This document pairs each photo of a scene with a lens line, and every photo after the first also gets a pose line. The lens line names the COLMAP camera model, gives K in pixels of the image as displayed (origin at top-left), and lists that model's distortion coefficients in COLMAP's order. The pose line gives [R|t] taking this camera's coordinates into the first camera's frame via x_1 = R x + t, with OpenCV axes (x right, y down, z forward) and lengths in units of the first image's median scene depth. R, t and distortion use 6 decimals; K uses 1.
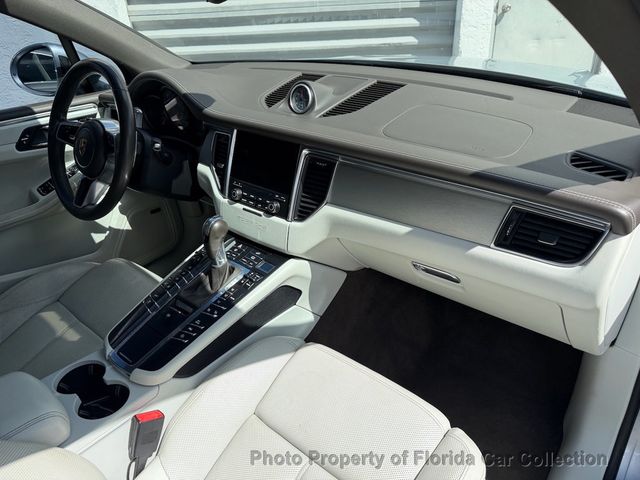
lens RADIAL K [[452.6, 0, 326.0], [0, 452.6, 239.8], [0, 0, 1]] dist [0.034423, -0.046051]
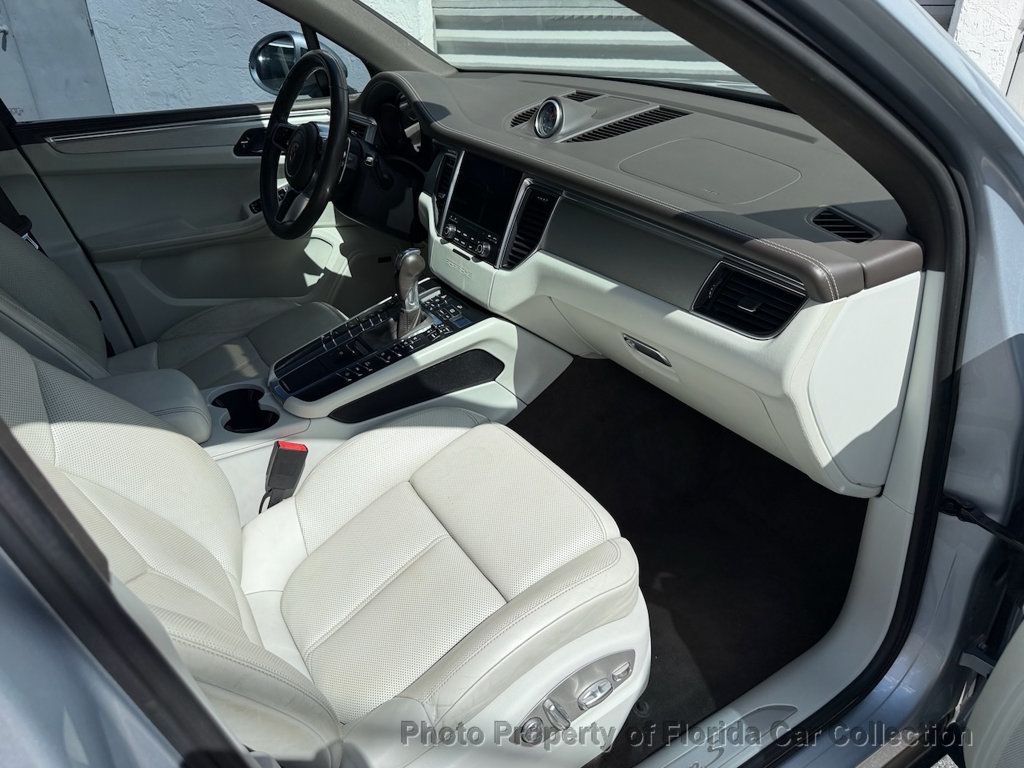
lens RADIAL K [[724.2, 0, 497.0], [0, 724.2, 394.4], [0, 0, 1]] dist [0.034423, -0.046051]
pose [[0.946277, 0.188307, -0.262870, 0.287782], [-0.183198, 0.982089, 0.044045, 0.117589], [0.266455, 0.006478, 0.963825, -0.230131]]
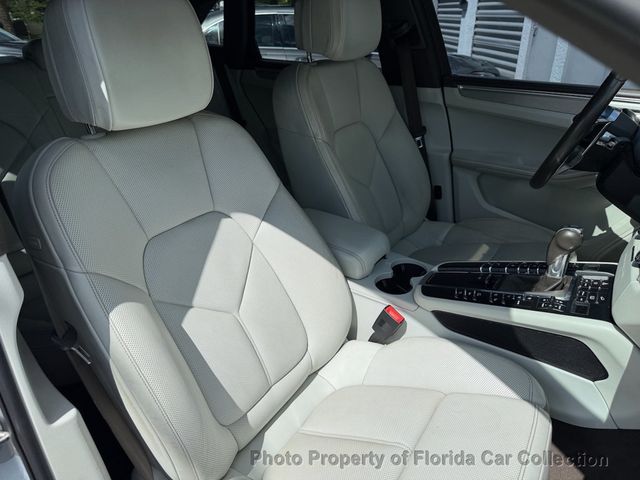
lens RADIAL K [[452.6, 0, 314.8], [0, 452.6, 248.1], [0, 0, 1]] dist [0.034423, -0.046051]
pose [[0.091640, 0.497367, -0.862686, 0.463379], [-0.479095, 0.781496, 0.399666, -0.119746], [0.872966, 0.376684, 0.309902, 0.280969]]
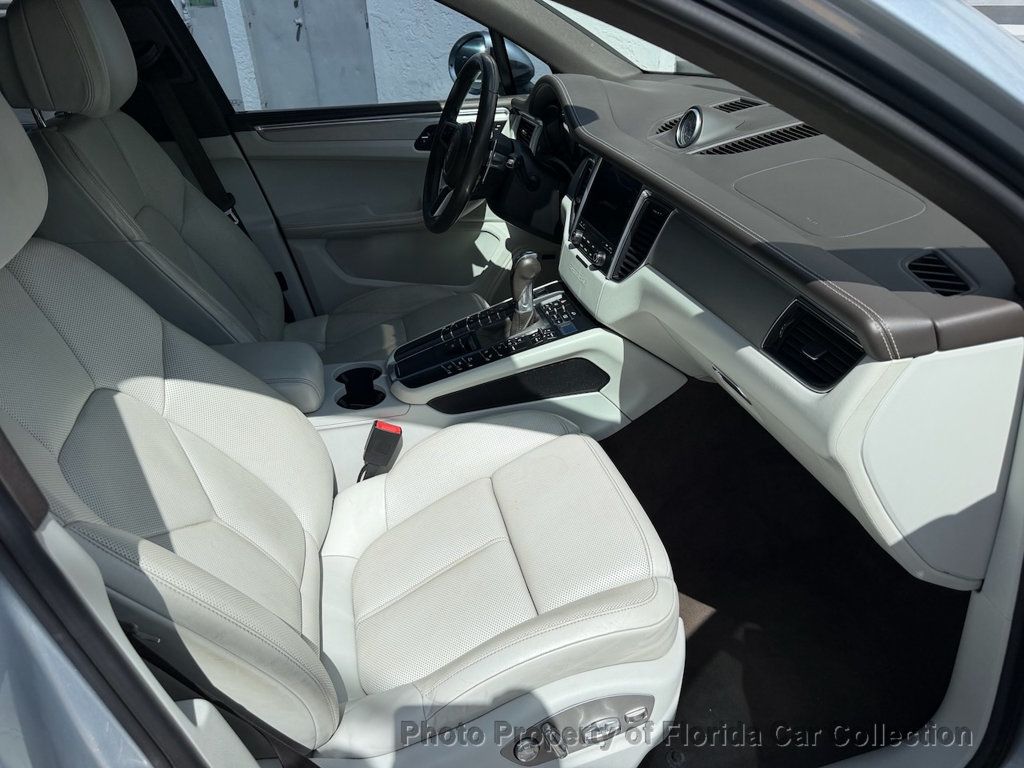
lens RADIAL K [[724.2, 0, 516.5], [0, 724.2, 389.5], [0, 0, 1]] dist [0.034423, -0.046051]
pose [[0.802410, 0.312244, -0.508569, 0.474093], [-0.294525, 0.948383, 0.117580, 0.038144], [0.519032, 0.055439, 0.852955, -0.143207]]
